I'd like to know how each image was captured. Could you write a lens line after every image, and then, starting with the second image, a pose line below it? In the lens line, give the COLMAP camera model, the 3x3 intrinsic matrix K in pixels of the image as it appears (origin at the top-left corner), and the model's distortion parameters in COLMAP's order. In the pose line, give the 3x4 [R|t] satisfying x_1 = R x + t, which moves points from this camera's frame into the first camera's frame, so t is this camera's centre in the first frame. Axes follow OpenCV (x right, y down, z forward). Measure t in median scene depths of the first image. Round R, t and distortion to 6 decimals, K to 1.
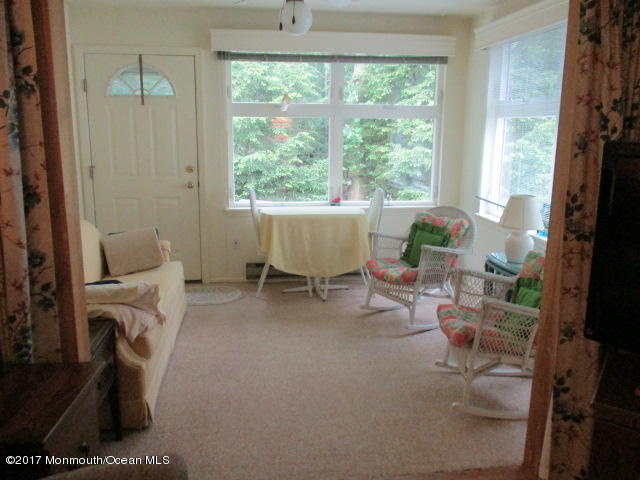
lens RADIAL K [[540.9, 0, 322.2], [0, 540.9, 238.4], [0, 0, 1]] dist [-0.019680, 0.001943]
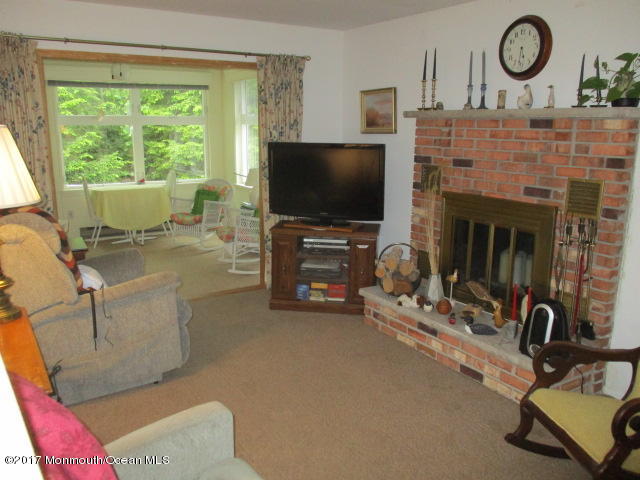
lens RADIAL K [[540.9, 0, 322.2], [0, 540.9, 238.4], [0, 0, 1]] dist [-0.019680, 0.001943]
pose [[0.912371, -0.091618, 0.398980, -0.127823], [0.086684, 0.995771, 0.030434, 0.084600], [-0.400081, 0.006818, 0.916455, -0.550871]]
